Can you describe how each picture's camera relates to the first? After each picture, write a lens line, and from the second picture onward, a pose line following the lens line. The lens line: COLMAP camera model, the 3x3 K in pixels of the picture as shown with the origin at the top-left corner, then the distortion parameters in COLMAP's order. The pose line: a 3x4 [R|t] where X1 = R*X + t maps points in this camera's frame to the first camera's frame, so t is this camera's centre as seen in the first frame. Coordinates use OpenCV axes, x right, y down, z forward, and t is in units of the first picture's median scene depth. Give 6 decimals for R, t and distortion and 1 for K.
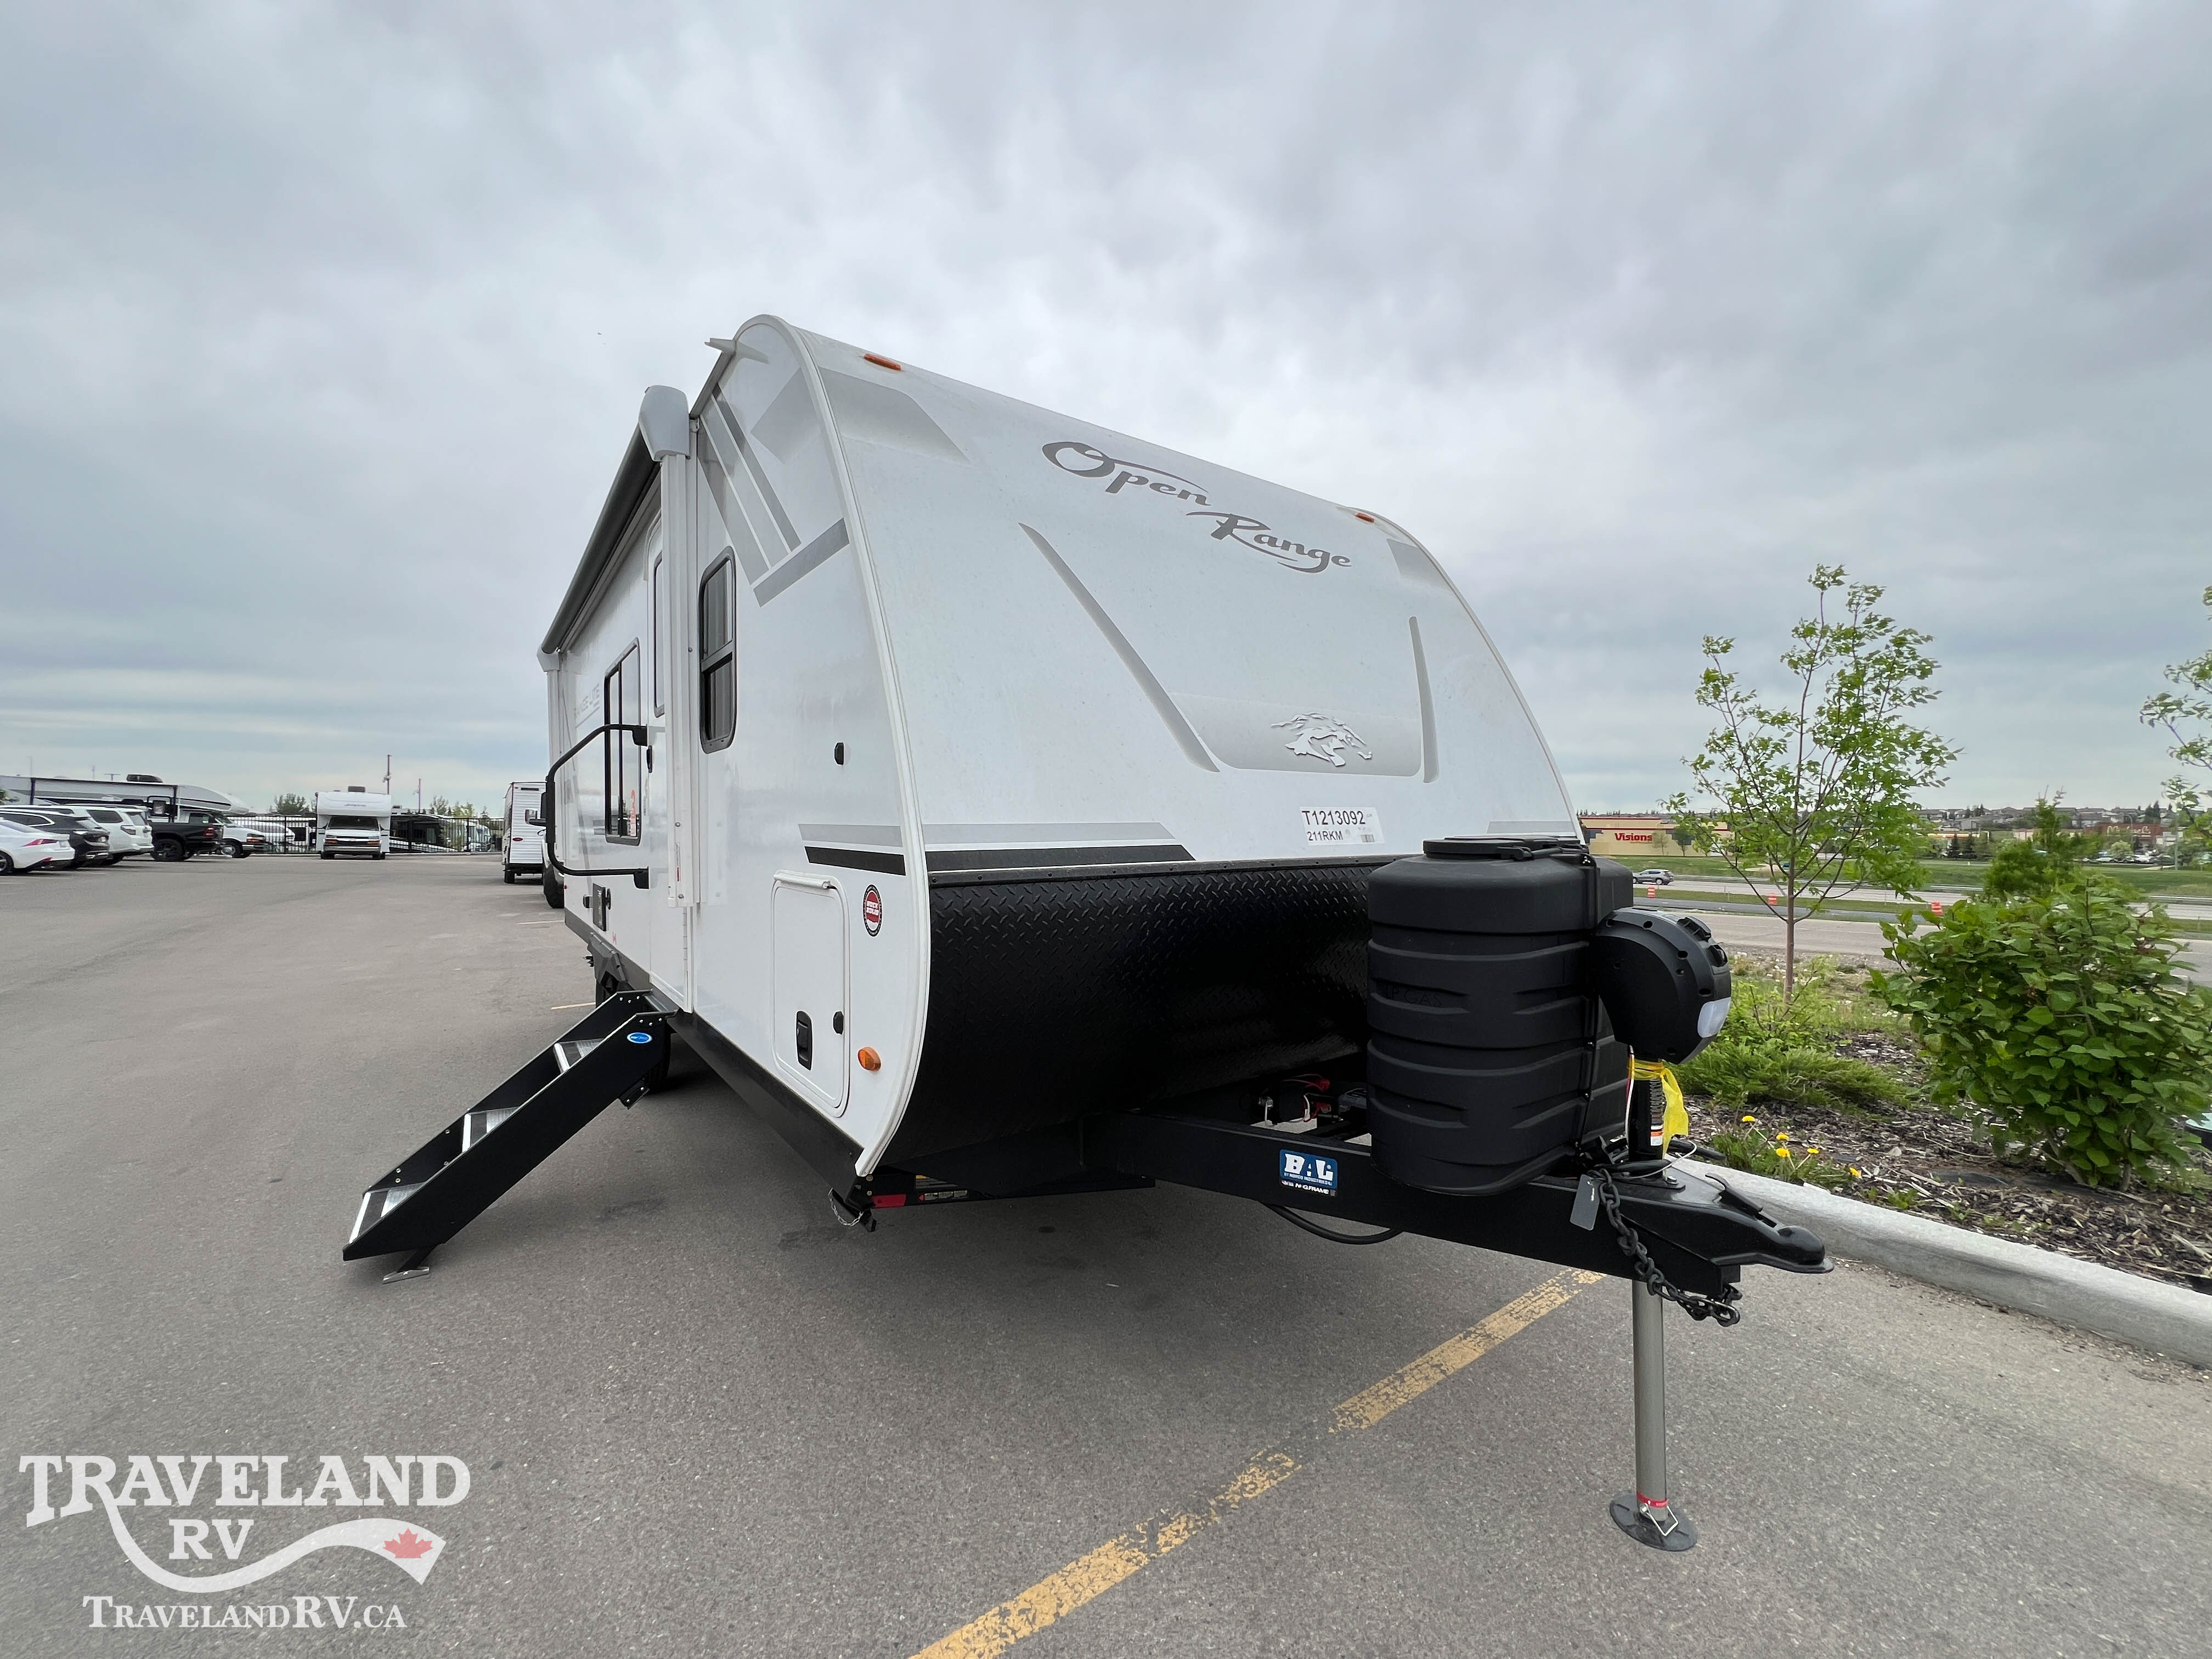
lens RADIAL K [[883.1, 0, 1106.2], [0, 883.1, 826.4], [0, 0, 1]] dist [-0.000885, 0.000401]
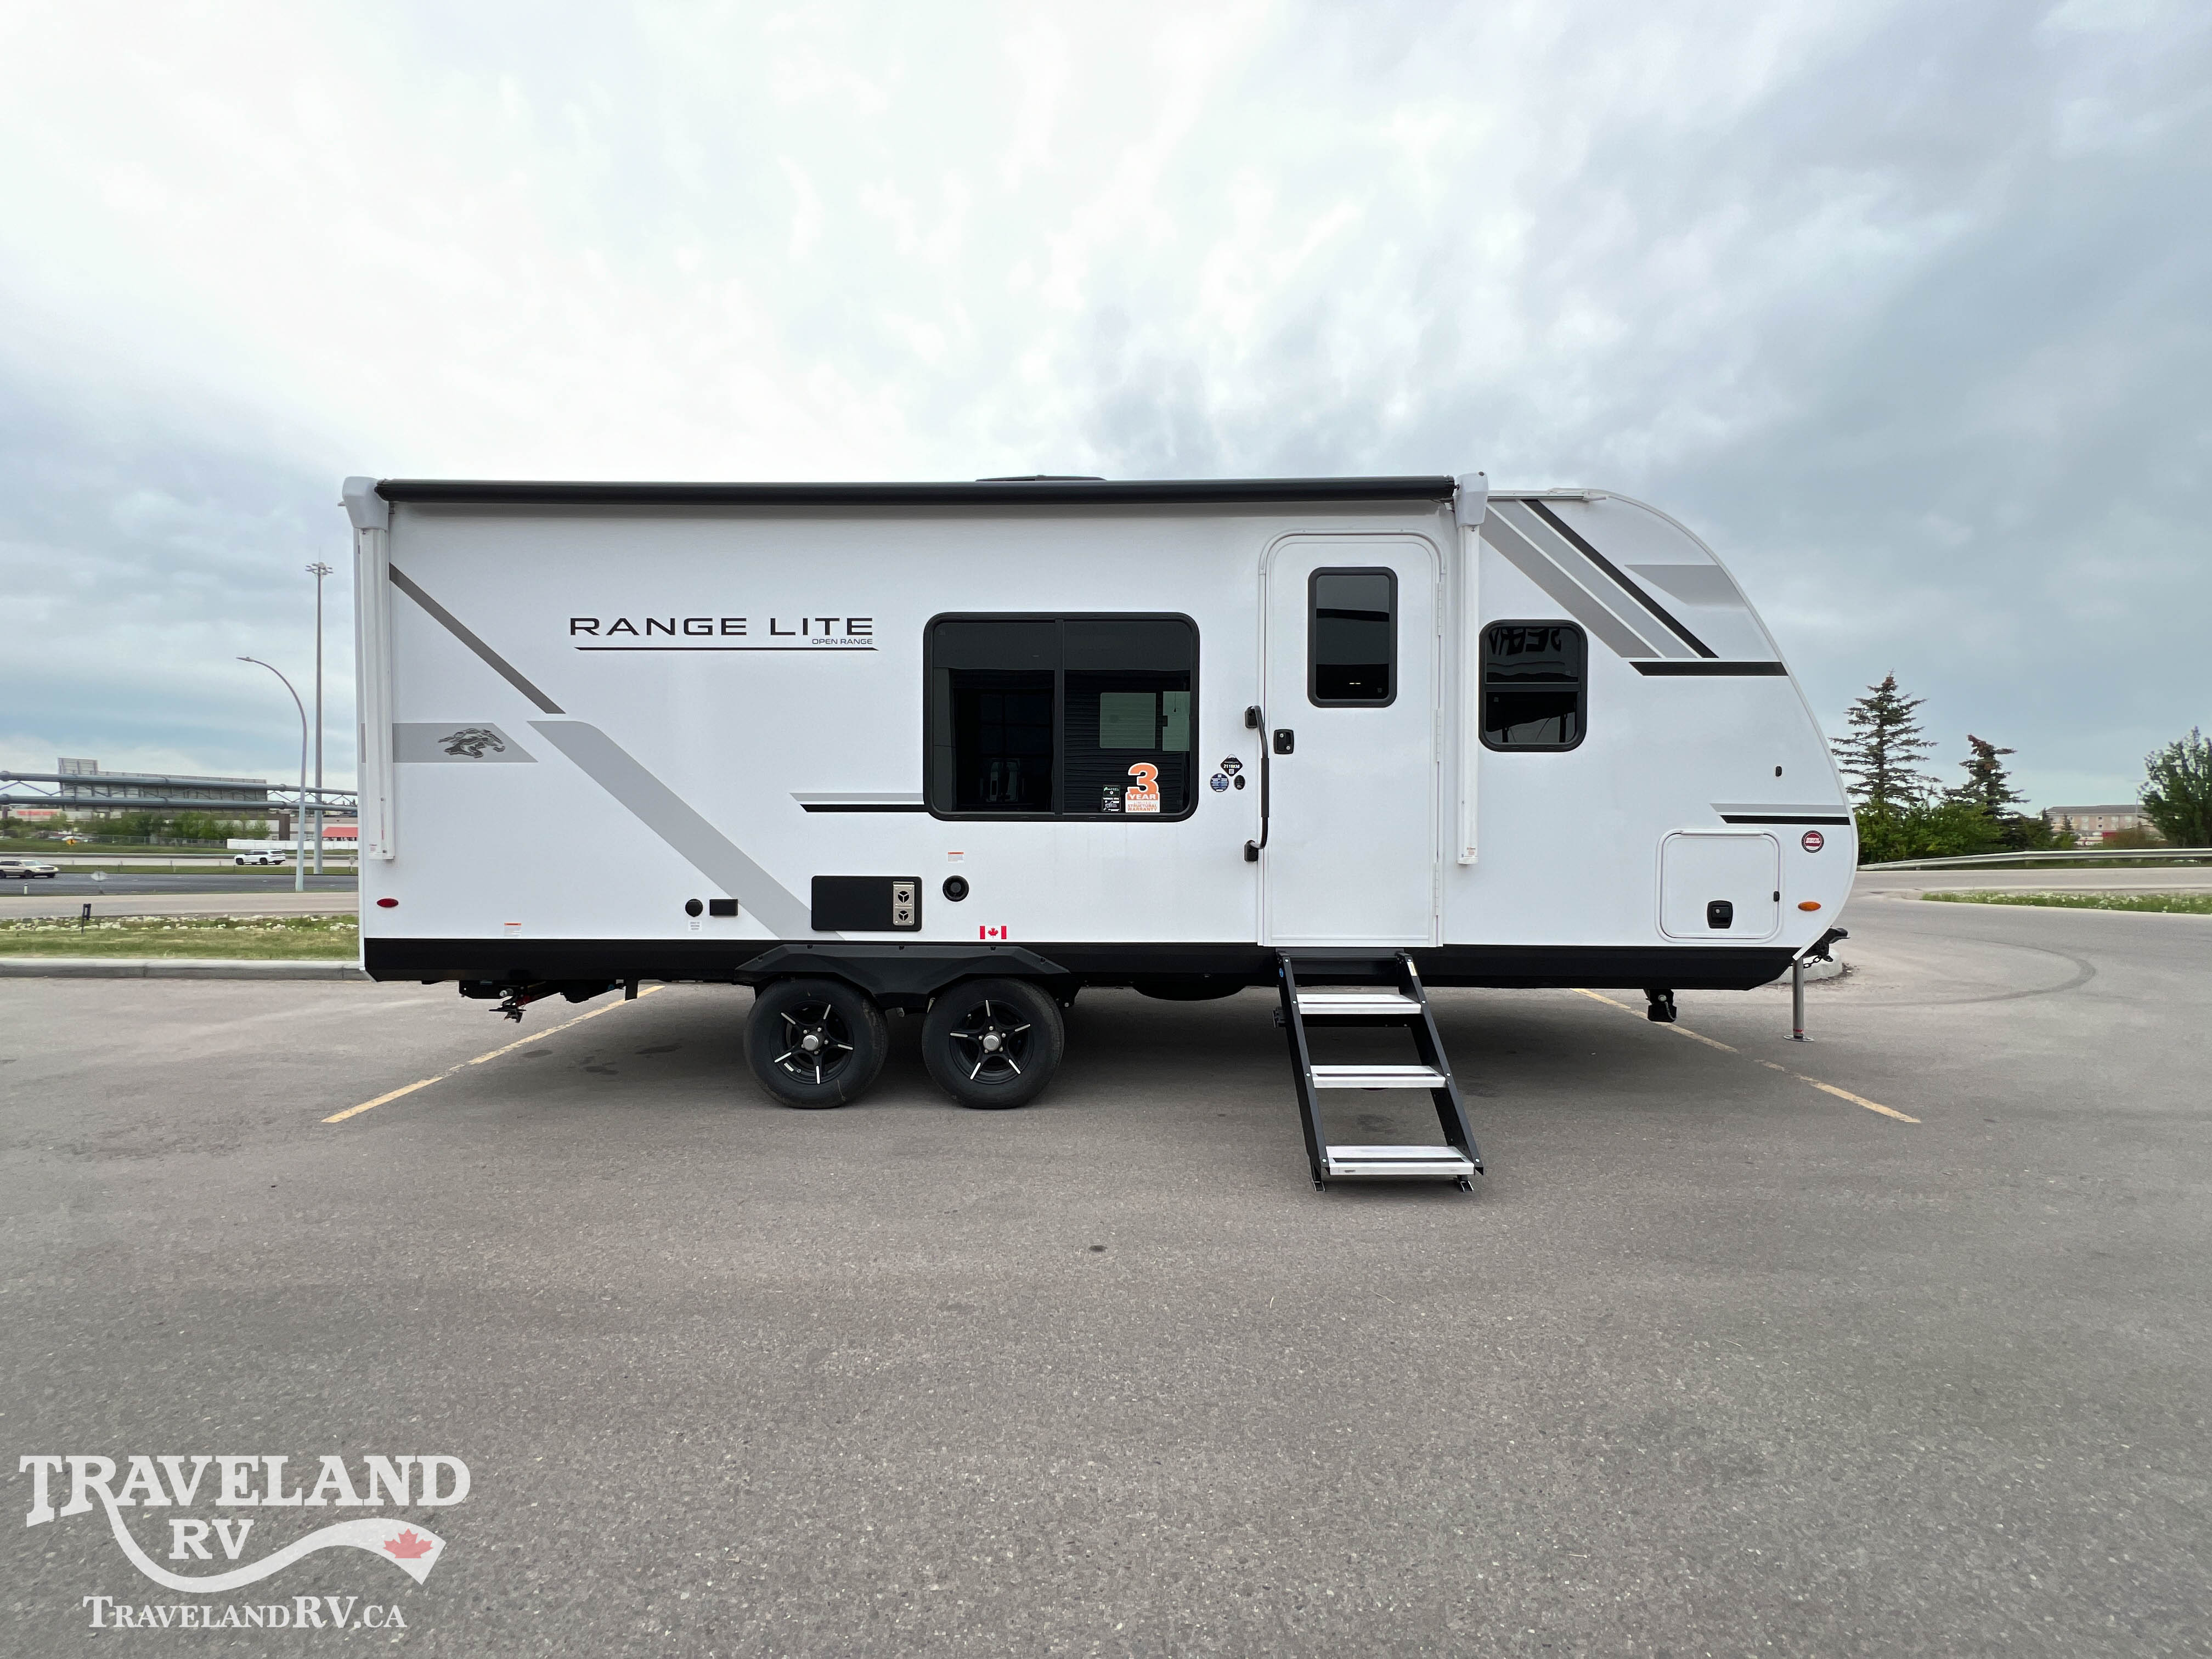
lens RADIAL K [[883.1, 0, 1105.2], [0, 883.1, 824.6], [0, 0, 1]] dist [-0.000885, 0.000401]
pose [[0.602801, -0.006884, 0.797862, -2.740177], [-0.004079, 0.999923, 0.011708, 0.026770], [-0.797881, -0.010312, 0.602727, 0.922022]]
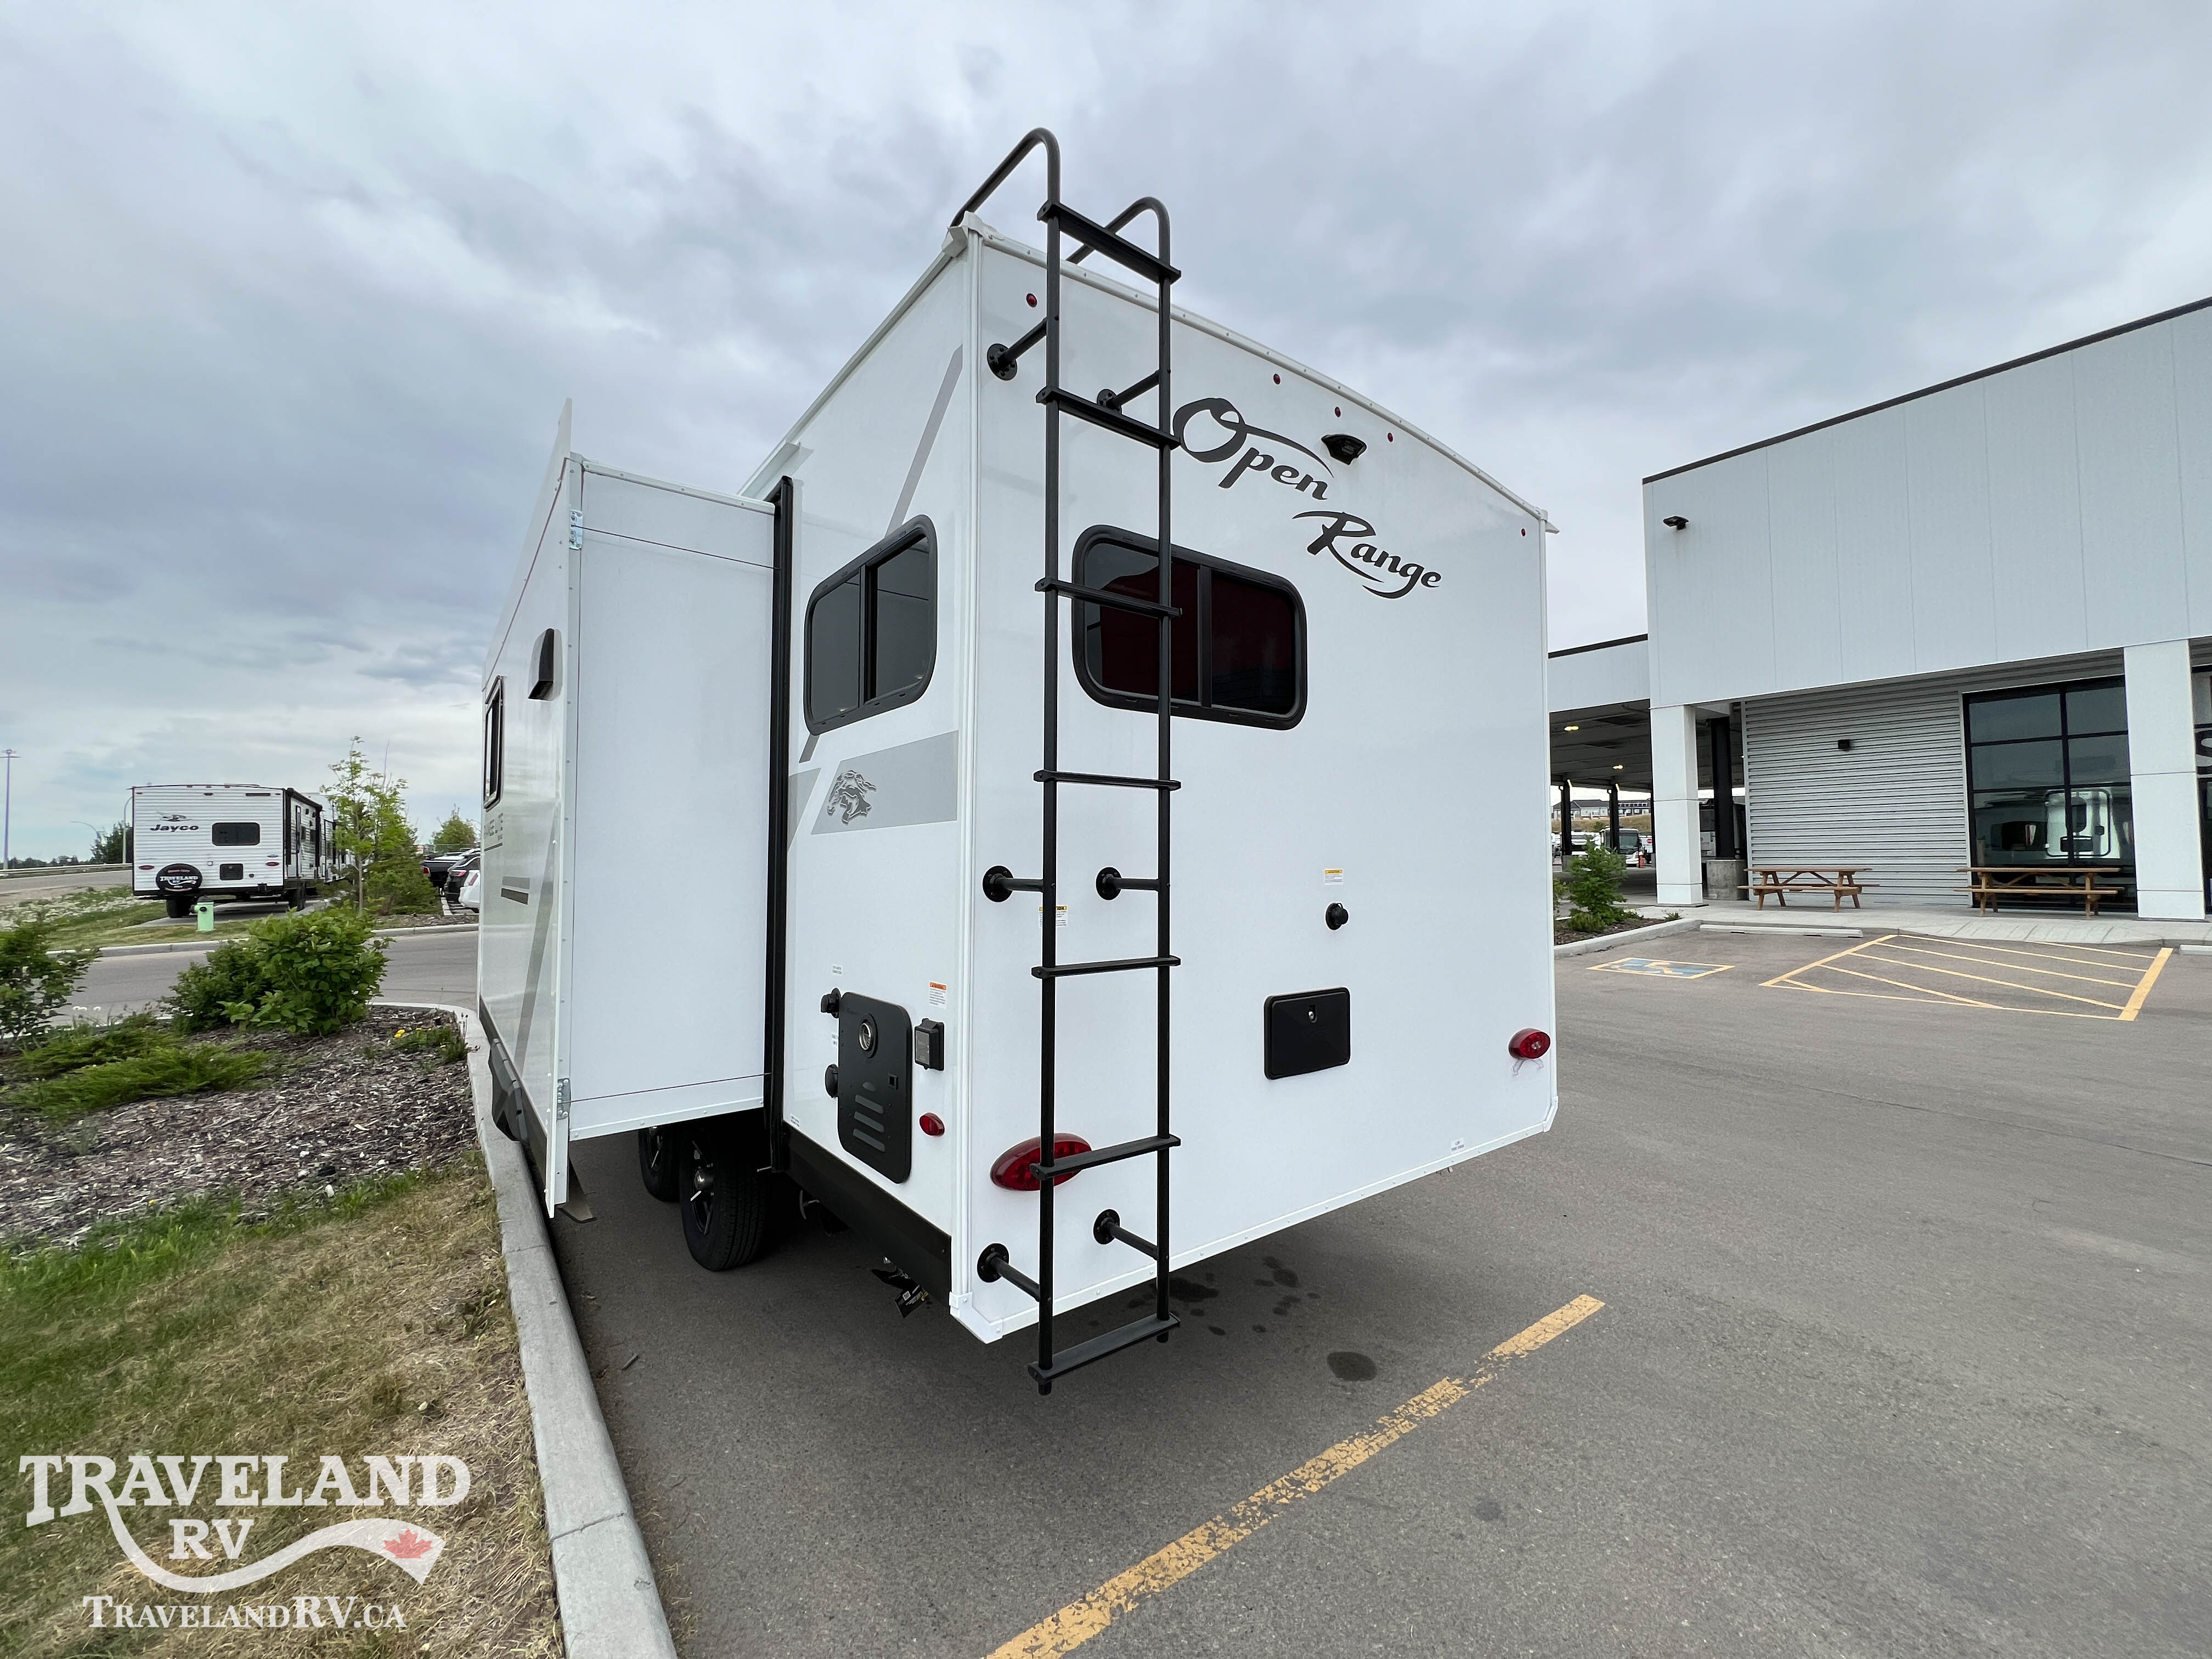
lens RADIAL K [[883.1, 0, 1102.6], [0, 883.1, 827.6], [0, 0, 1]] dist [-0.000885, 0.000401]
pose [[-0.999557, 0.001525, -0.029720, -1.290635], [0.002664, 0.999262, -0.038324, -0.054936], [0.029640, -0.038387, -0.998823, 5.090061]]
